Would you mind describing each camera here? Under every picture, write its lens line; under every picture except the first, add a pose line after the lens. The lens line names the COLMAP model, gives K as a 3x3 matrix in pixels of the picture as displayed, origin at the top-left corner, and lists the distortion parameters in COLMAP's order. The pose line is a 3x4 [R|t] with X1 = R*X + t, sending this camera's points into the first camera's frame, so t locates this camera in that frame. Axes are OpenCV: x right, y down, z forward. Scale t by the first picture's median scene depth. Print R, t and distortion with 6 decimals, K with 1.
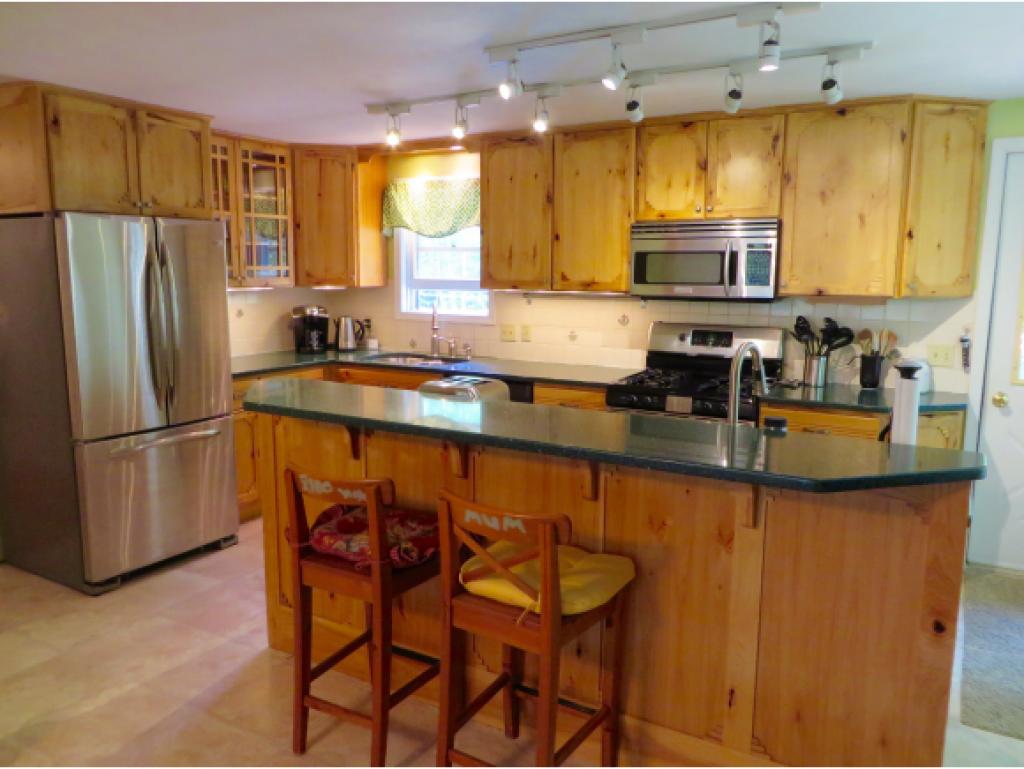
lens RADIAL K [[772.9, 0, 512.0], [0, 772.9, 384.5], [0, 0, 1]] dist [-0.005833, 0.000553]
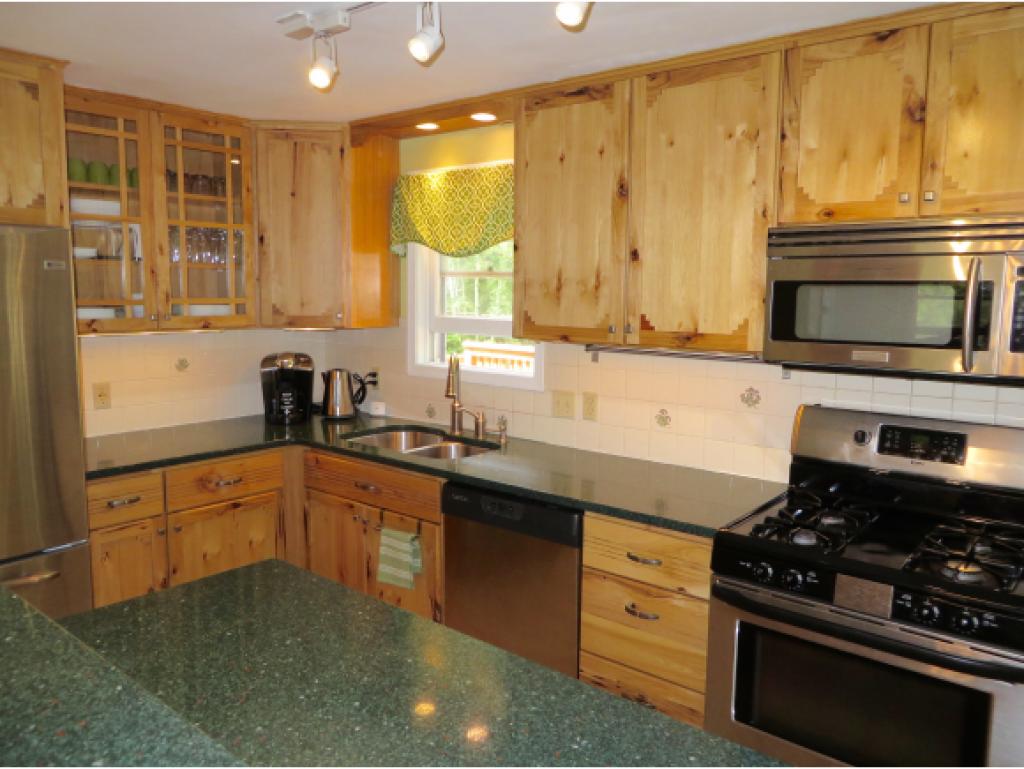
lens RADIAL K [[772.9, 0, 512.0], [0, 772.9, 384.5], [0, 0, 1]] dist [-0.005833, 0.000553]
pose [[0.987144, 0.024677, -0.157916, 0.060064], [-0.028682, 0.999321, -0.023138, -0.075513], [0.157237, 0.027370, 0.987181, 0.404631]]
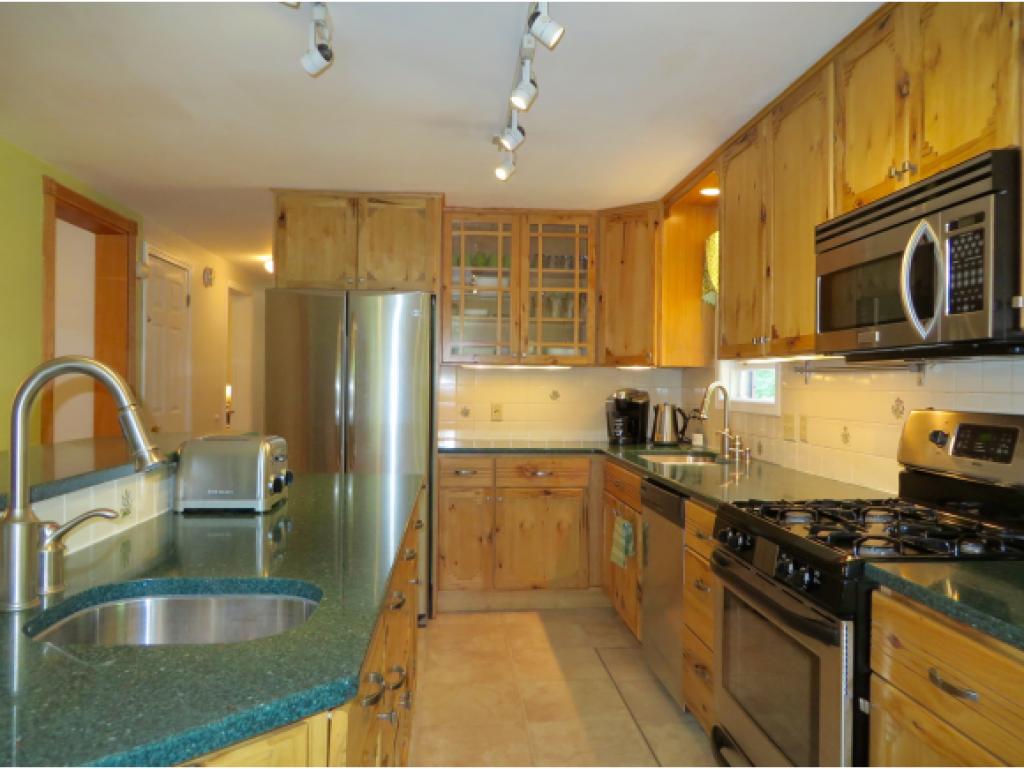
lens RADIAL K [[772.9, 0, 512.0], [0, 772.9, 384.5], [0, 0, 1]] dist [-0.005833, 0.000553]
pose [[0.568523, 0.000603, -0.822667, 0.449508], [-0.130535, 0.987397, -0.089486, -0.015094], [0.812245, 0.158262, 0.561437, 0.478824]]
